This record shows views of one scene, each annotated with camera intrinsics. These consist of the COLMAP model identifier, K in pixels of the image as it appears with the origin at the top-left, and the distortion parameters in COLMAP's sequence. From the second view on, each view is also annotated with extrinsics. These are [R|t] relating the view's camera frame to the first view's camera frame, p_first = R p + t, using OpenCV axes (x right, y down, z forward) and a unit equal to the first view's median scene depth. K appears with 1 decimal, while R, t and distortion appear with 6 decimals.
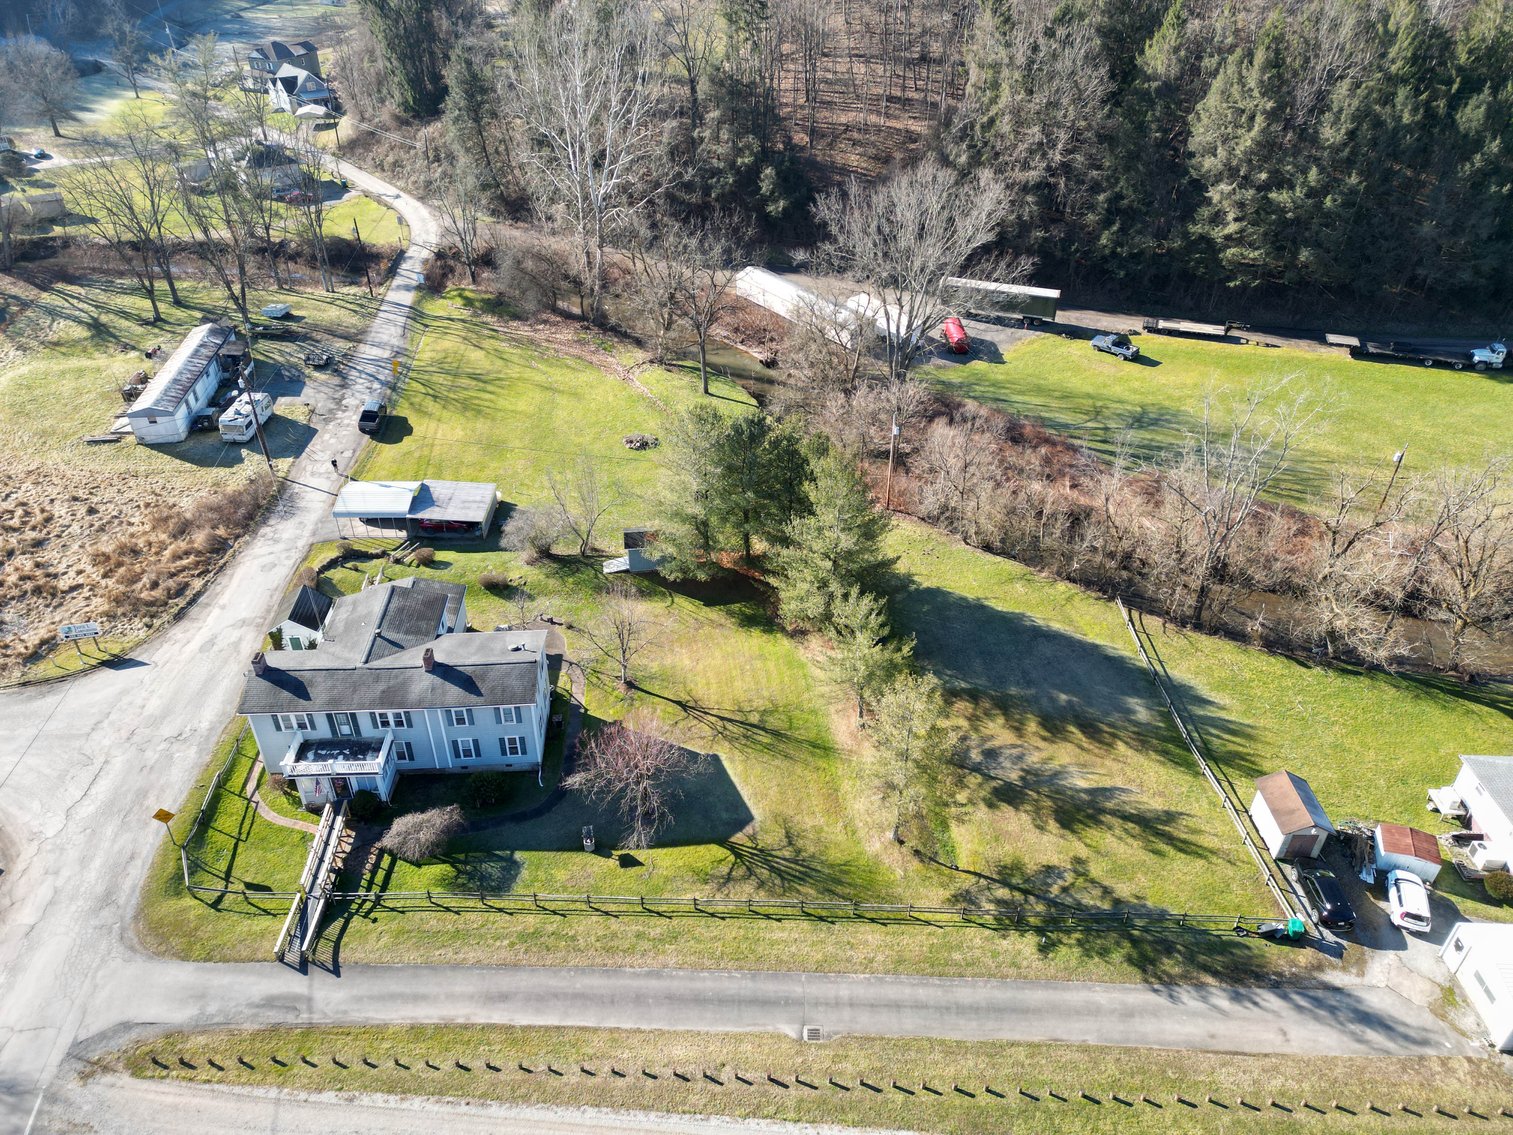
lens RADIAL K [[1057.3, 0, 754.1], [0, 1057.3, 564.9], [0, 0, 1]] dist [0.067823, -0.054925]
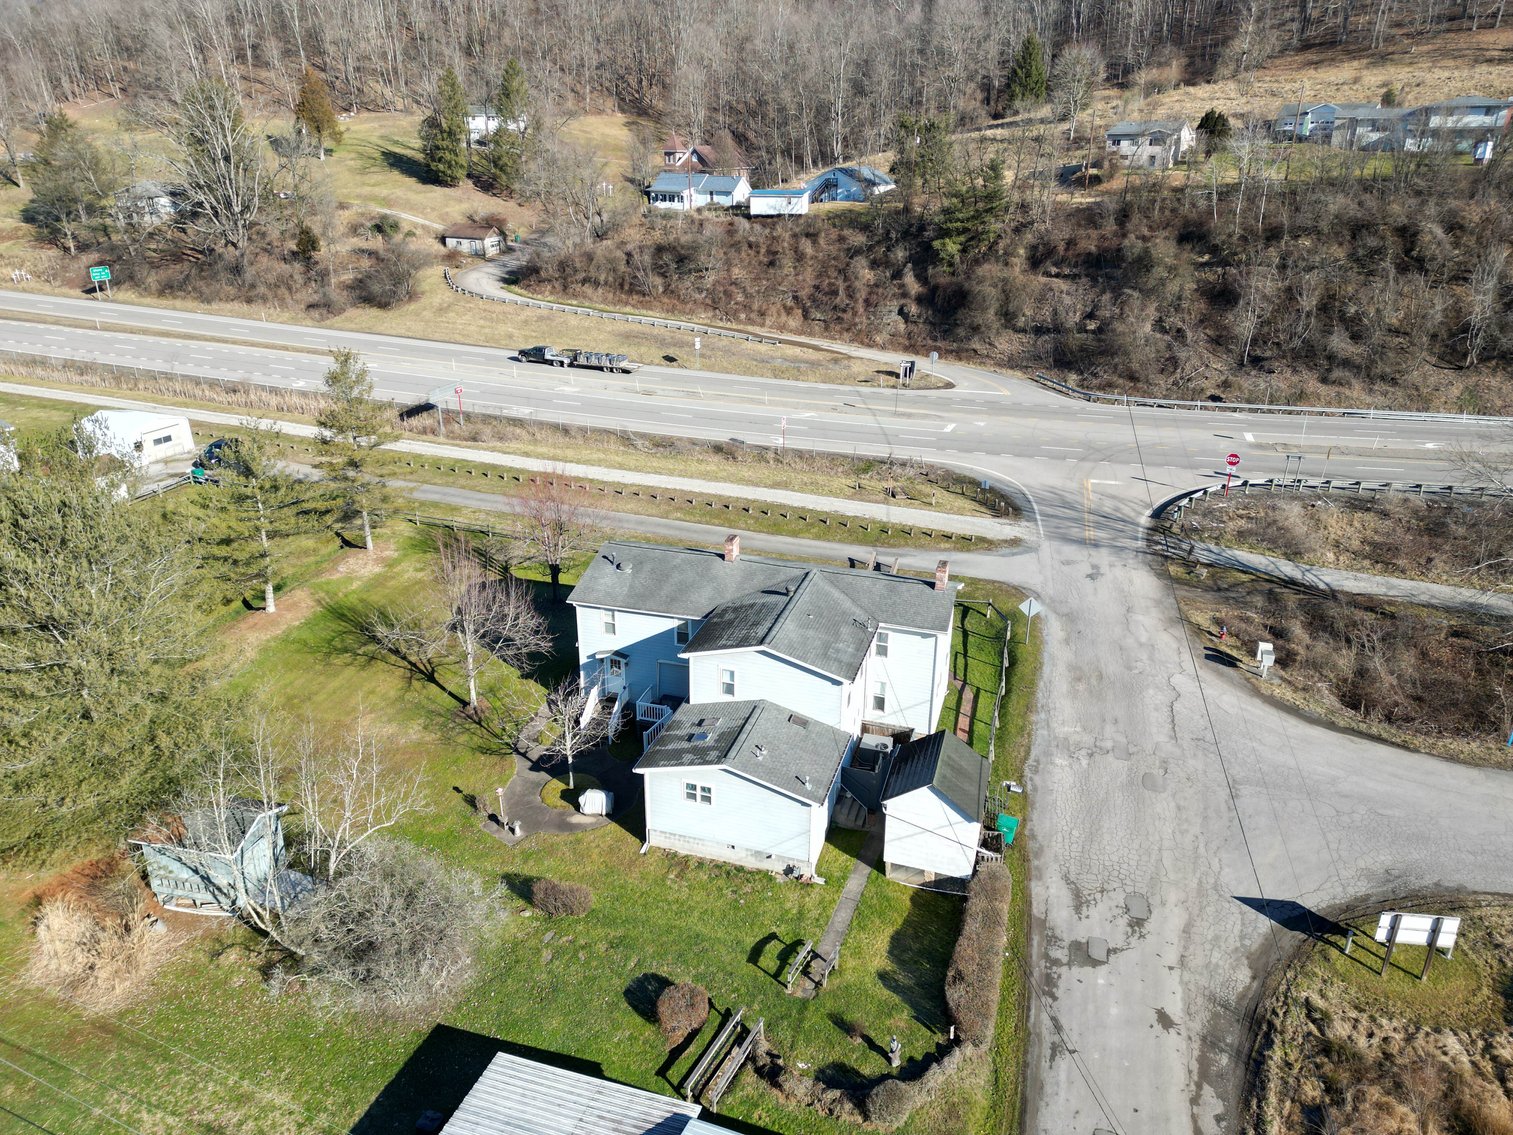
lens RADIAL K [[1057.3, 0, 754.1], [0, 1057.3, 564.9], [0, 0, 1]] dist [0.067823, -0.054925]
pose [[-0.936561, -0.144142, 0.319496, -0.578610], [0.192900, 0.549099, 0.813191, -0.539503], [-0.292650, 0.823234, -0.486459, 1.400831]]
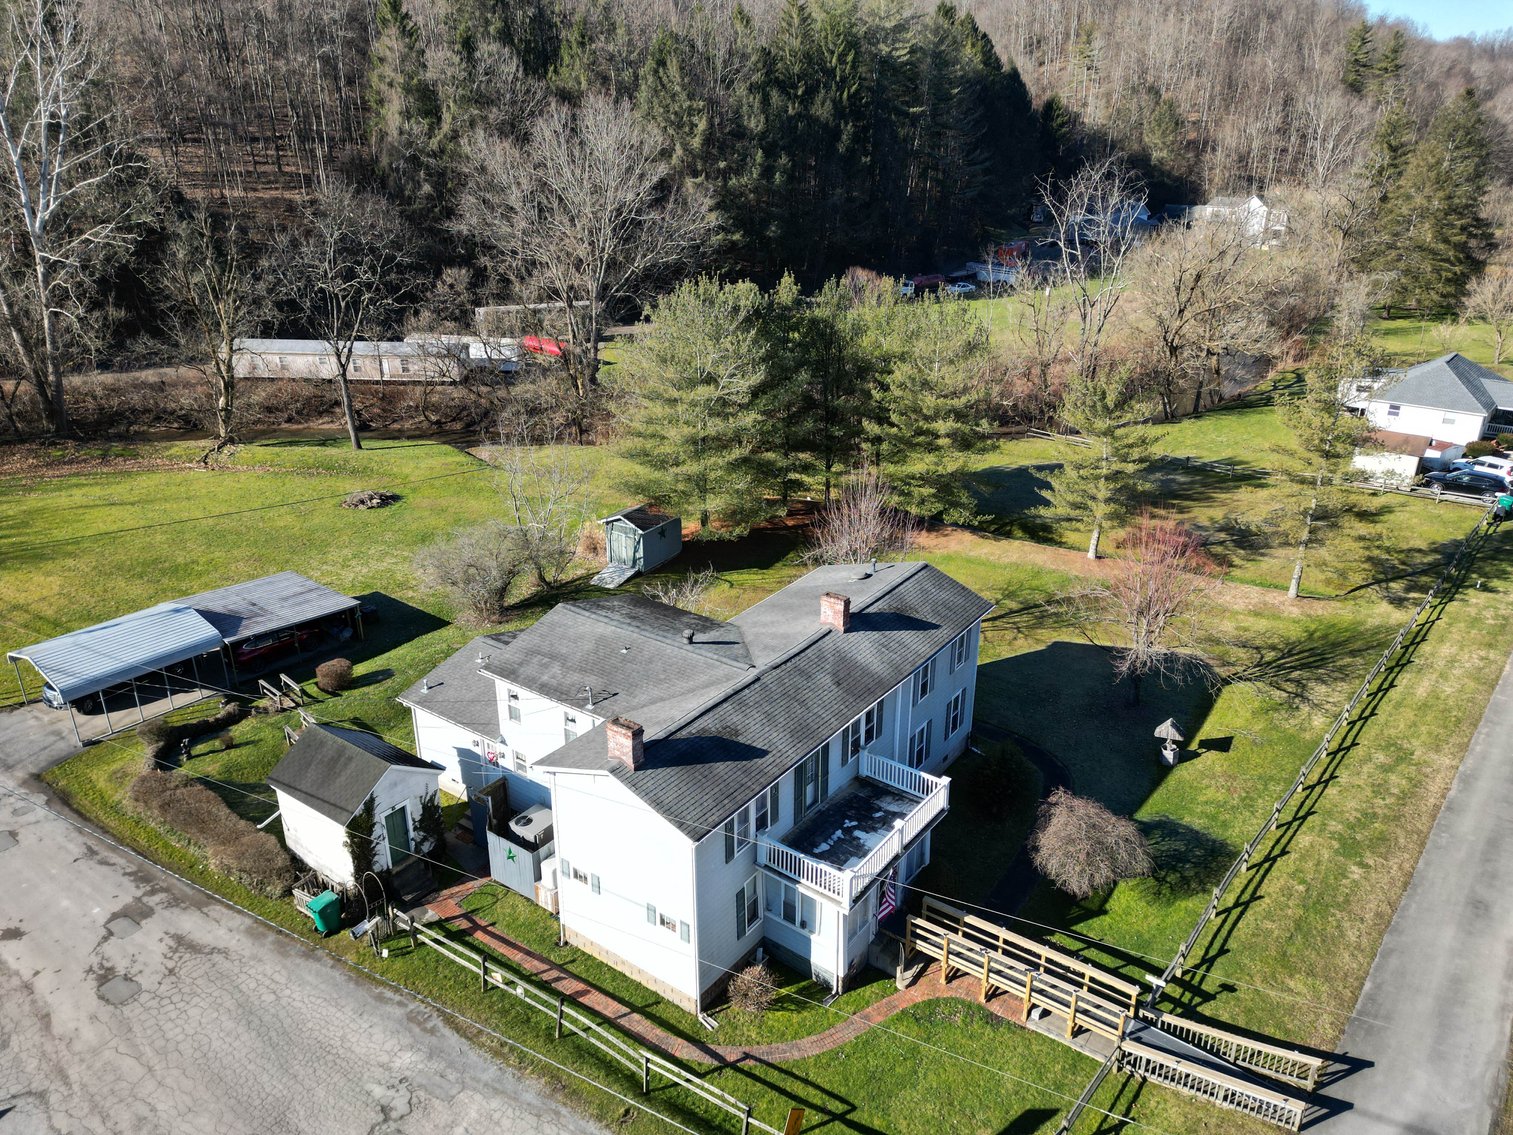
lens RADIAL K [[1062.2, 0, 751.9], [0, 1062.2, 567.3], [0, 0, 1]] dist [0.059191, -0.055909]
pose [[0.634707, -0.304104, 0.710399, -0.716237], [0.448535, 0.893579, -0.018226, 0.060101], [-0.629256, 0.330208, 0.703563, 0.651524]]
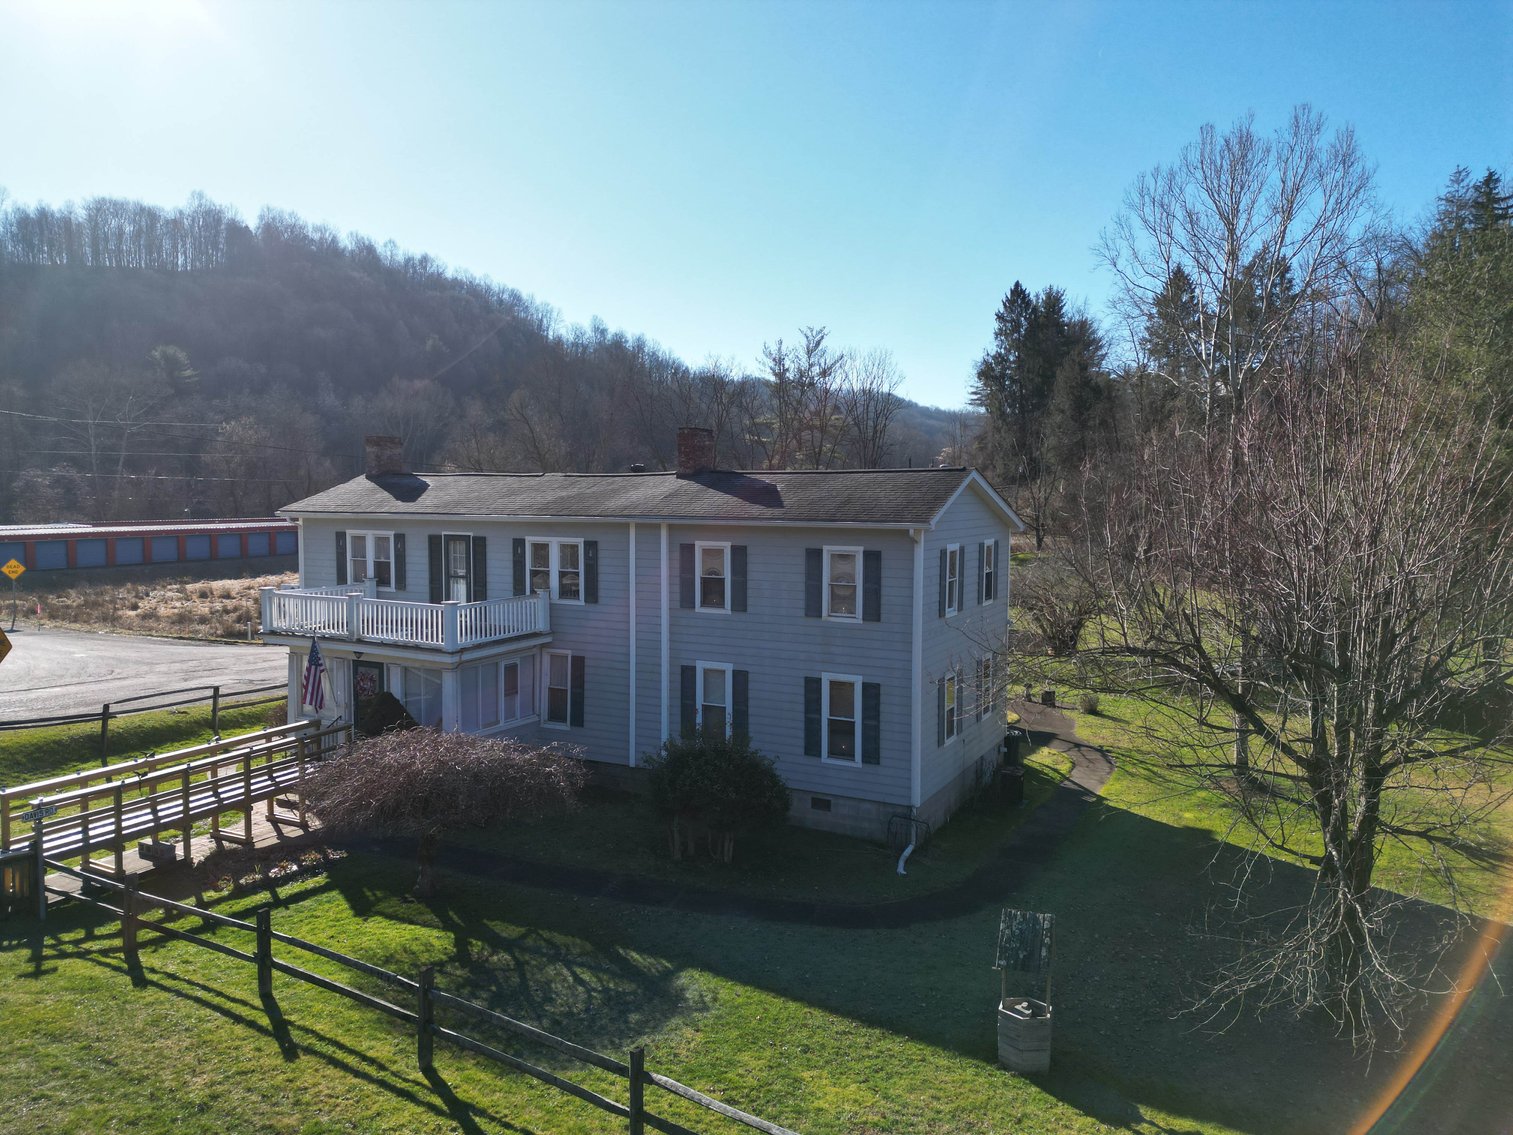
lens RADIAL K [[1052.6, 0, 754.3], [0, 1052.6, 560.3], [0, 0, 1]] dist [0.084074, -0.076188]
pose [[0.853901, 0.029239, -0.519613, -0.094427], [-0.295630, 0.848949, -0.438050, 0.282381], [0.428317, 0.527665, 0.733563, 0.766381]]
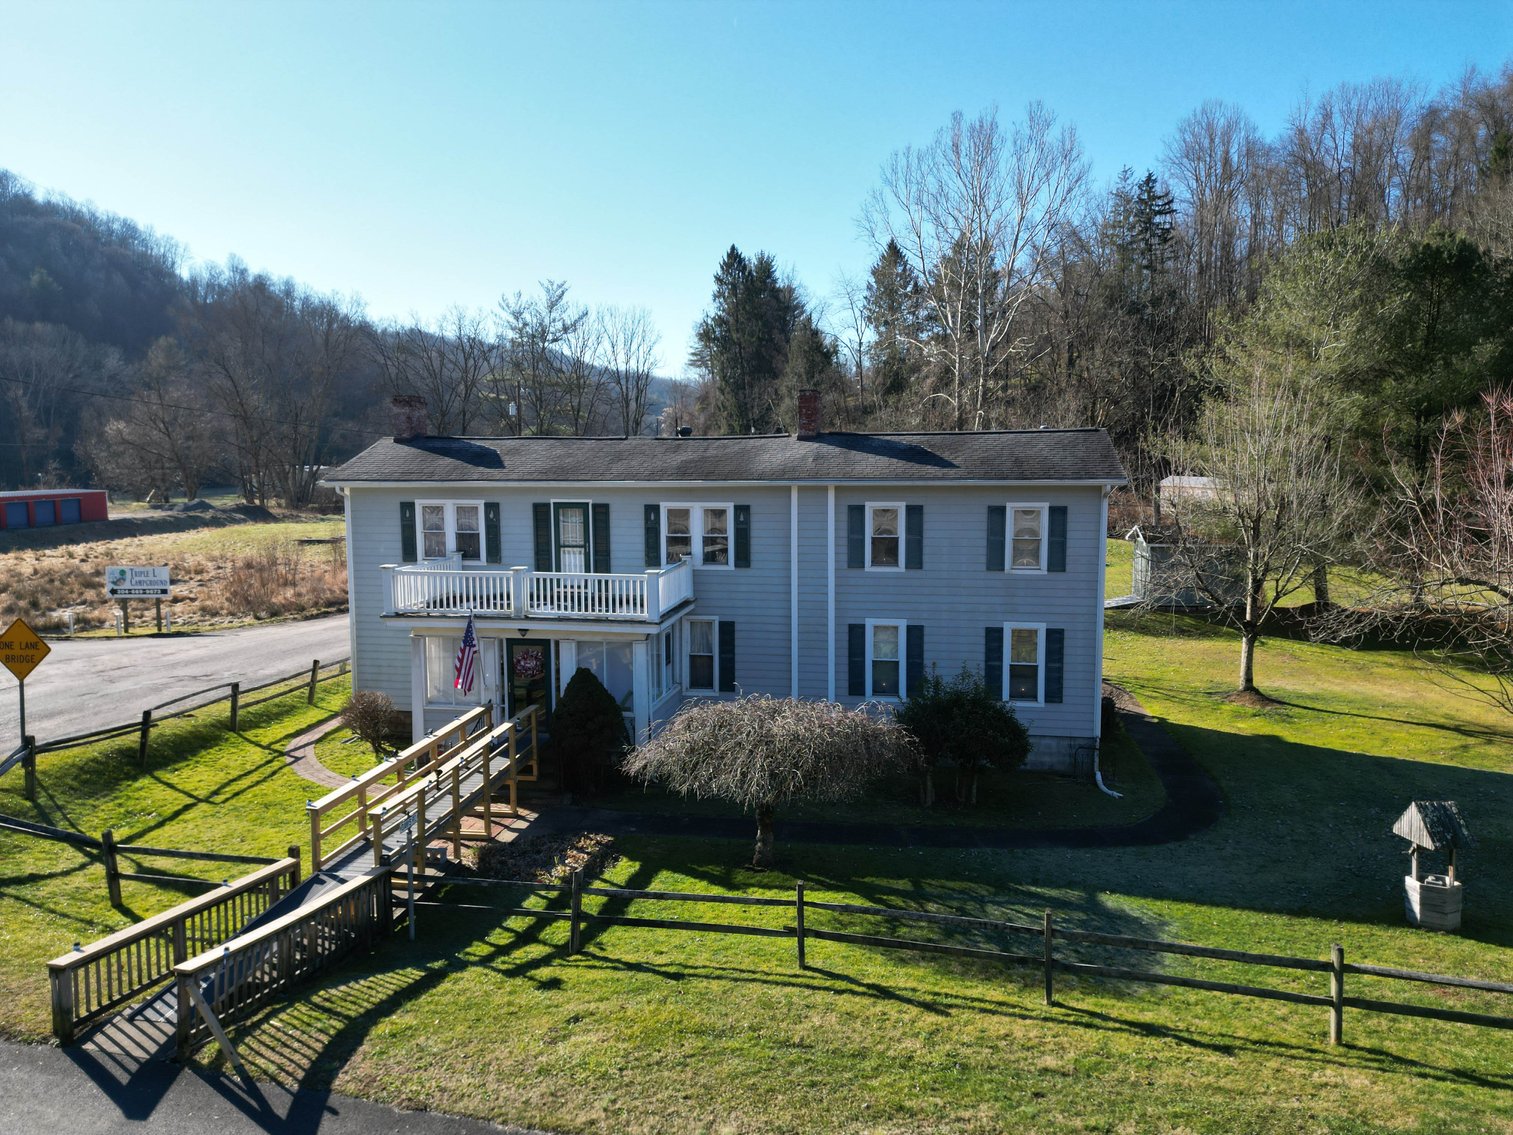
lens RADIAL K [[1057.3, 0, 754.1], [0, 1057.3, 564.9], [0, 0, 1]] dist [0.067823, -0.054925]
pose [[0.973308, 0.011422, -0.229219, -0.241441], [-0.120534, 0.875368, -0.468190, 0.319359], [0.195303, 0.483322, 0.853380, 0.710000]]
